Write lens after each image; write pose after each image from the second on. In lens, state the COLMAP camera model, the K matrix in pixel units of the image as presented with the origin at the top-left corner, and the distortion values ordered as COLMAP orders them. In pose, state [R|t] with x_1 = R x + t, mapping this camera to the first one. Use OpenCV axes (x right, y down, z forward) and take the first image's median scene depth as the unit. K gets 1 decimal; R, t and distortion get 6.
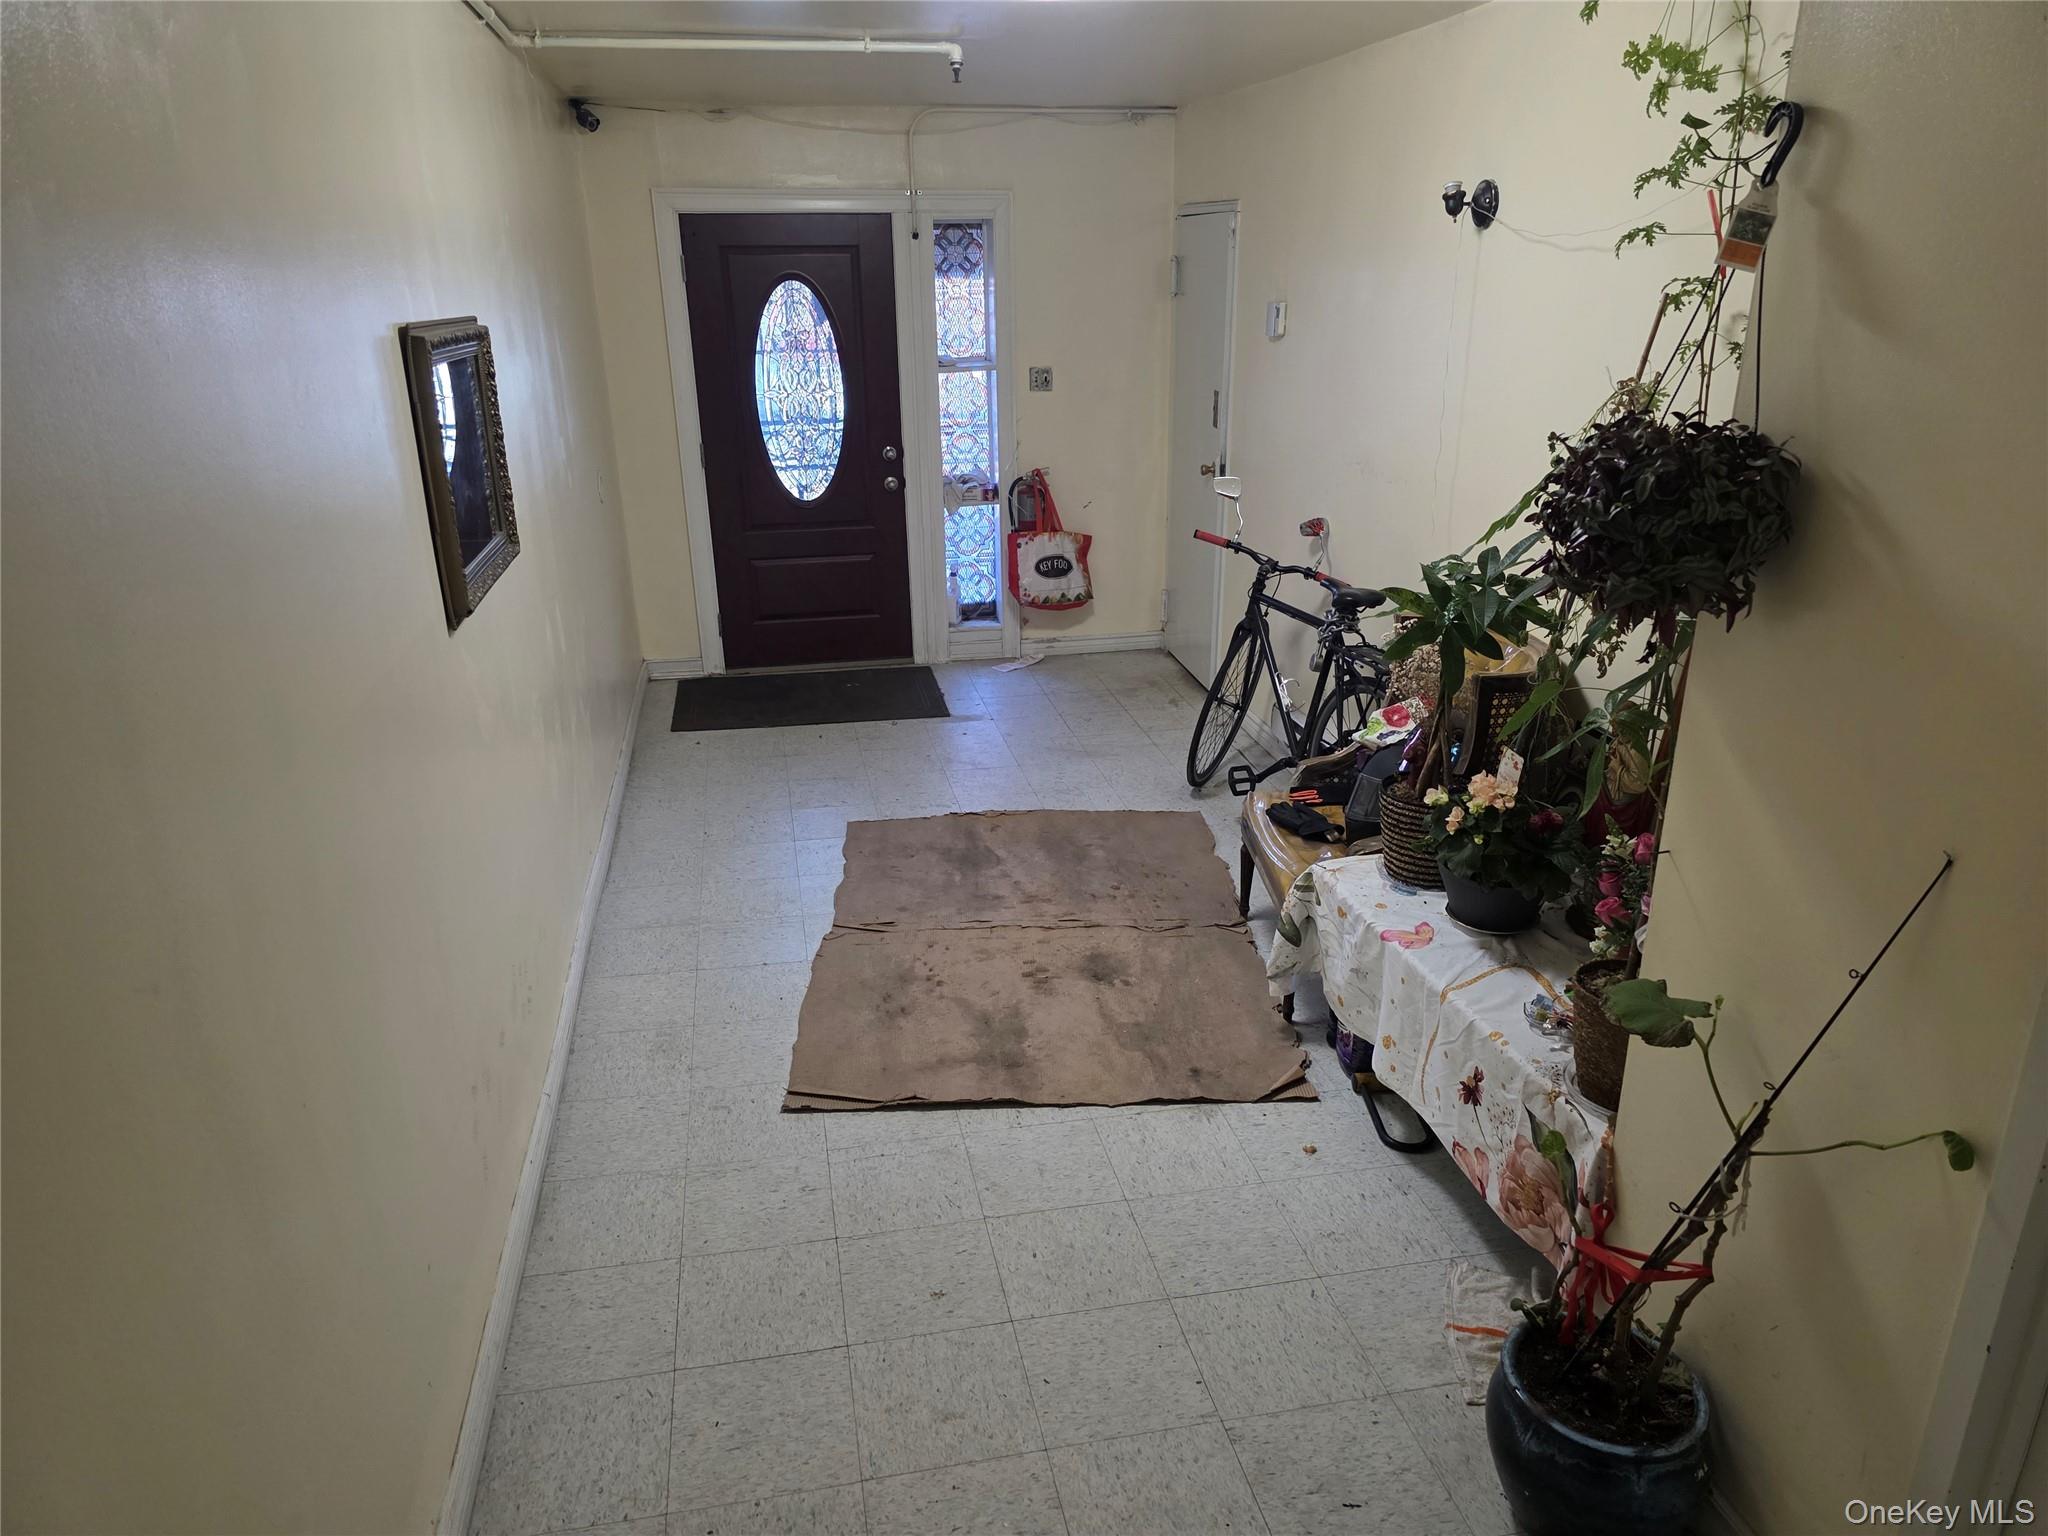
lens RADIAL K [[1375.3, 0, 1024.2], [0, 1375.3, 770.2], [0, 0, 1]] dist [-0.003516, -0.001394]
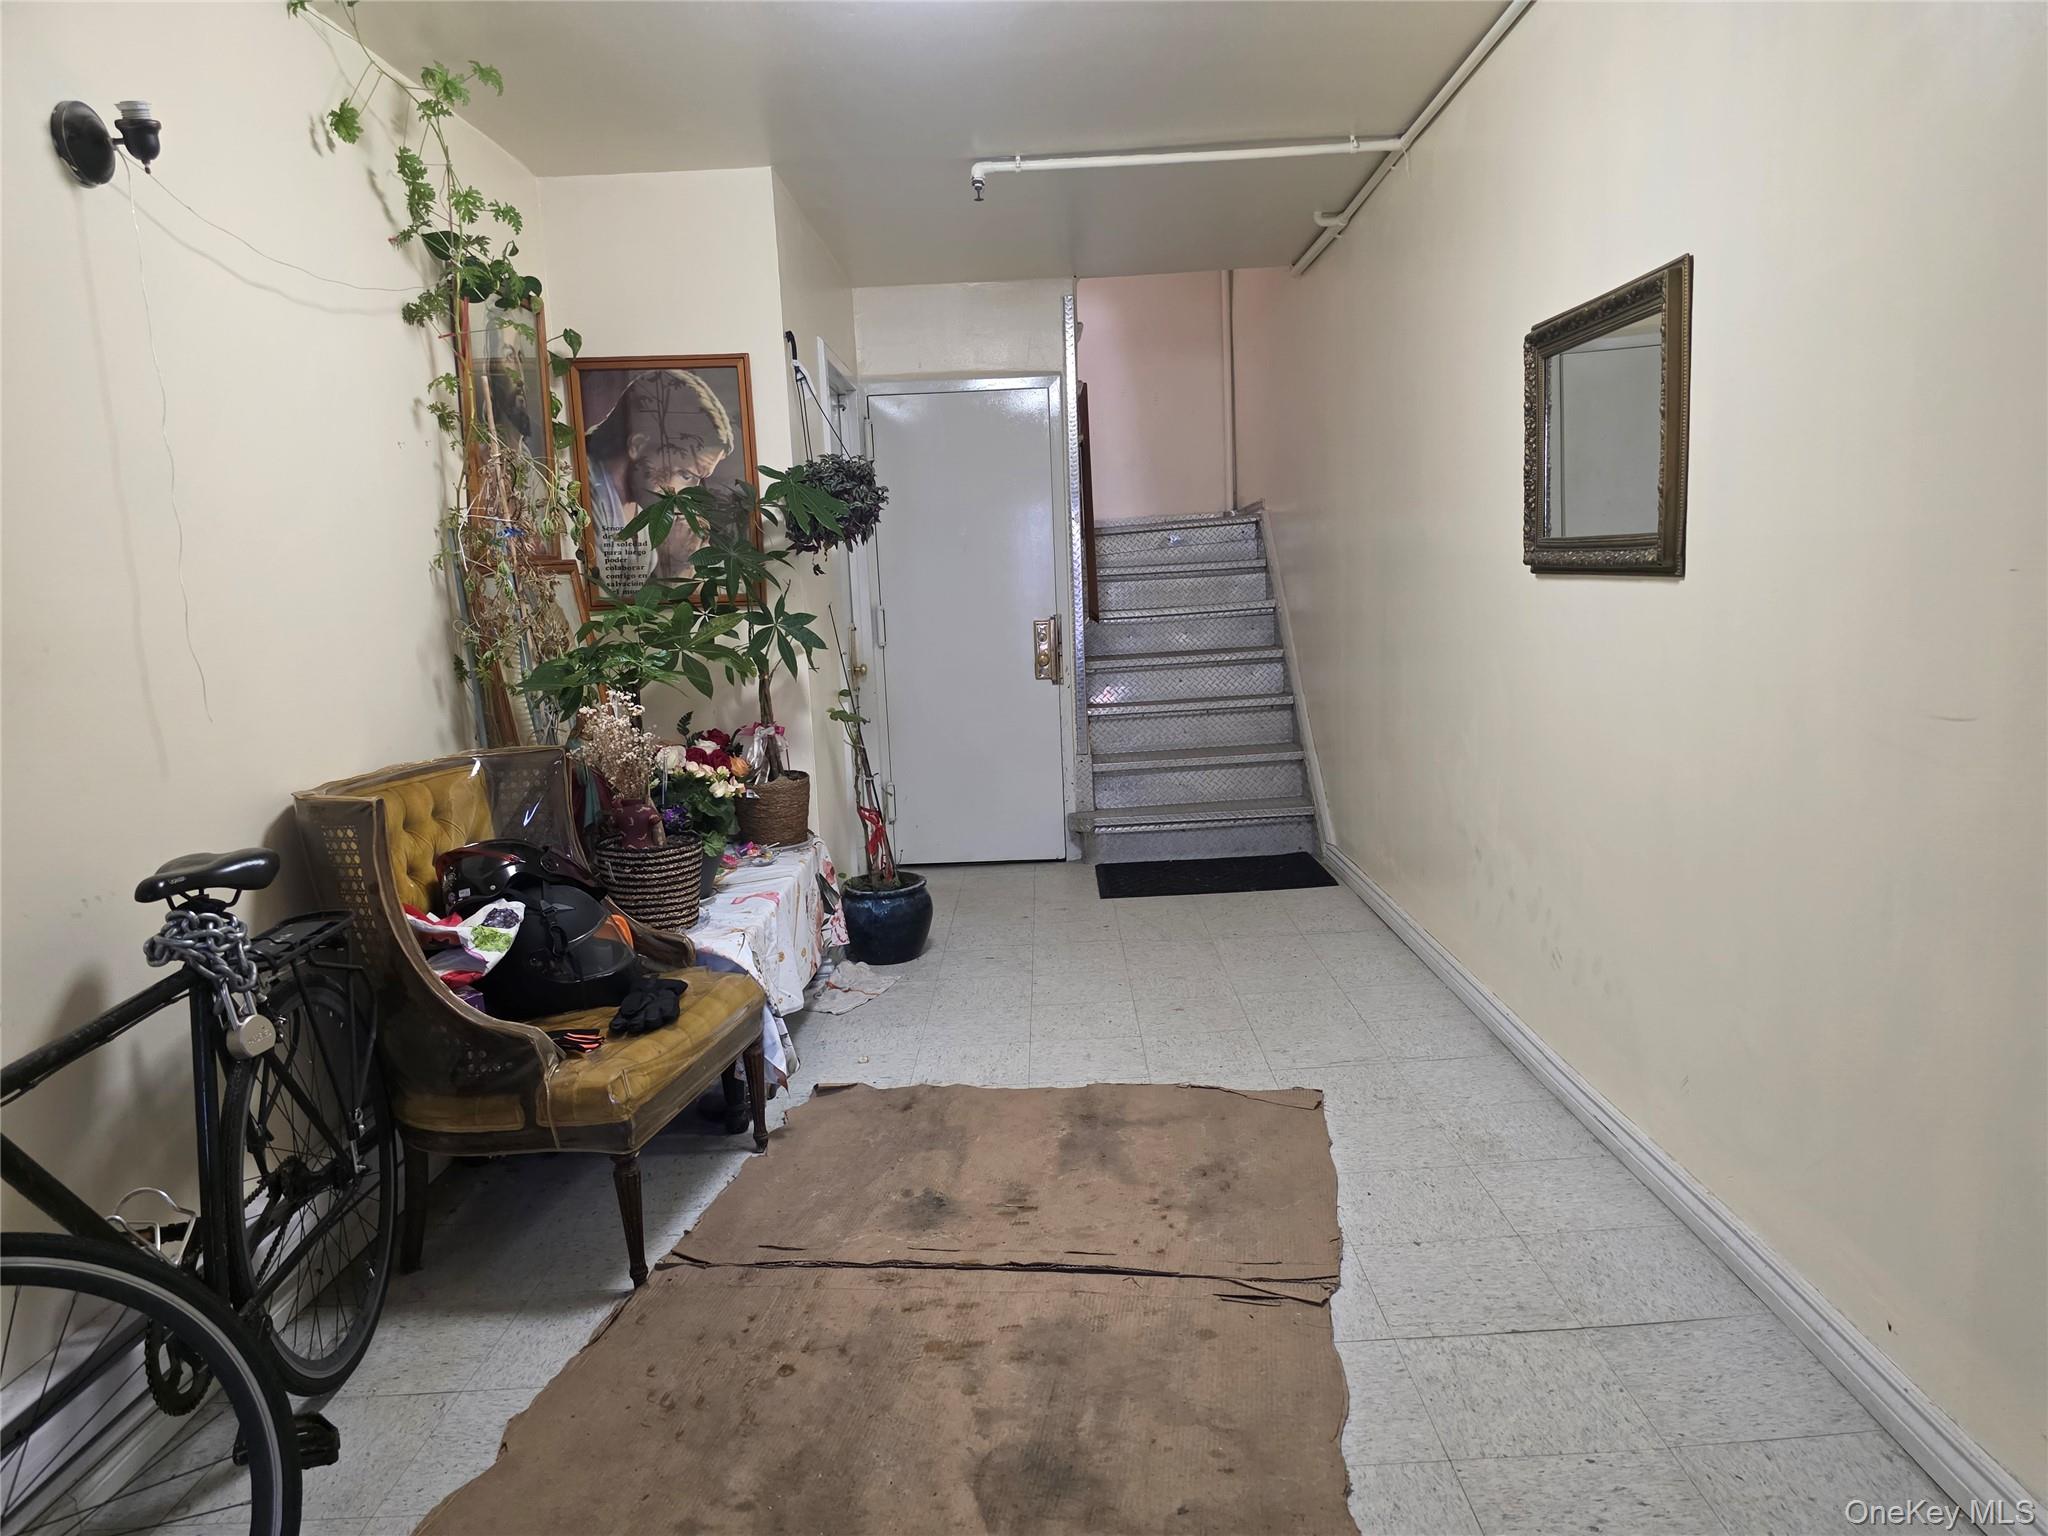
lens RADIAL K [[1375.3, 0, 1026.0], [0, 1375.3, 764.9], [0, 0, 1]] dist [-0.003516, -0.001394]
pose [[-0.977218, 0.023578, 0.210926, -0.150704], [0.118897, 0.884044, 0.452027, -0.377299], [-0.175810, 0.466808, -0.866707, 1.497122]]
